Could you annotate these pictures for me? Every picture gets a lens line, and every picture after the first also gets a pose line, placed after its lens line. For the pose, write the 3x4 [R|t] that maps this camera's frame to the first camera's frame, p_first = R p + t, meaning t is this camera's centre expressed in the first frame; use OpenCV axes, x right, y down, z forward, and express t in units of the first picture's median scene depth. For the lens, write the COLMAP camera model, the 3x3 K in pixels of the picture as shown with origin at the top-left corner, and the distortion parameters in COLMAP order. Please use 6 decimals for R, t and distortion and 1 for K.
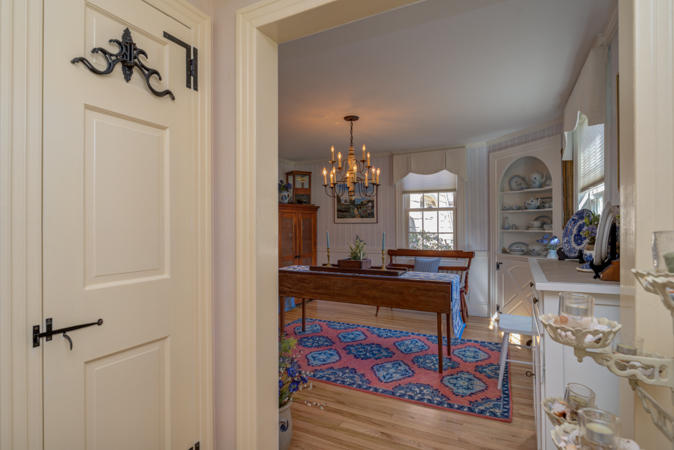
lens RADIAL K [[355.1, 0, 336.9], [0, 355.1, 224.8], [0, 0, 1]] dist [0.000006, 0.000000]
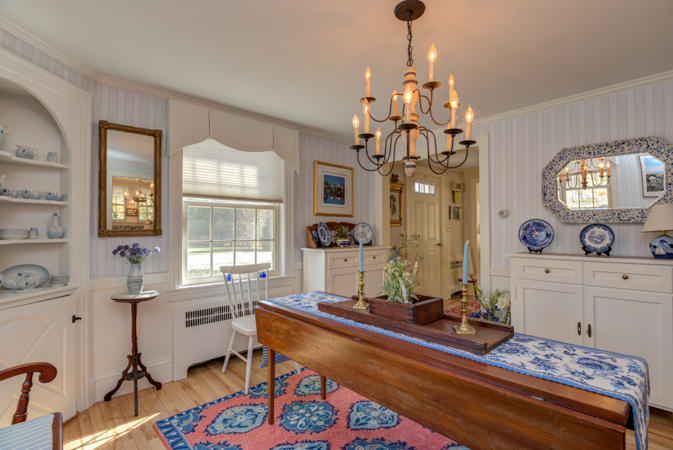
lens RADIAL K [[326.6, 0, 336.1], [0, 326.6, 226.7], [0, 0, 1]] dist [-0.000288, -0.000023]
pose [[-0.937931, 0.008529, 0.346717, -0.017498], [0.002690, 0.999846, -0.017319, 0.007444], [-0.346812, -0.015311, -0.937810, 1.651115]]
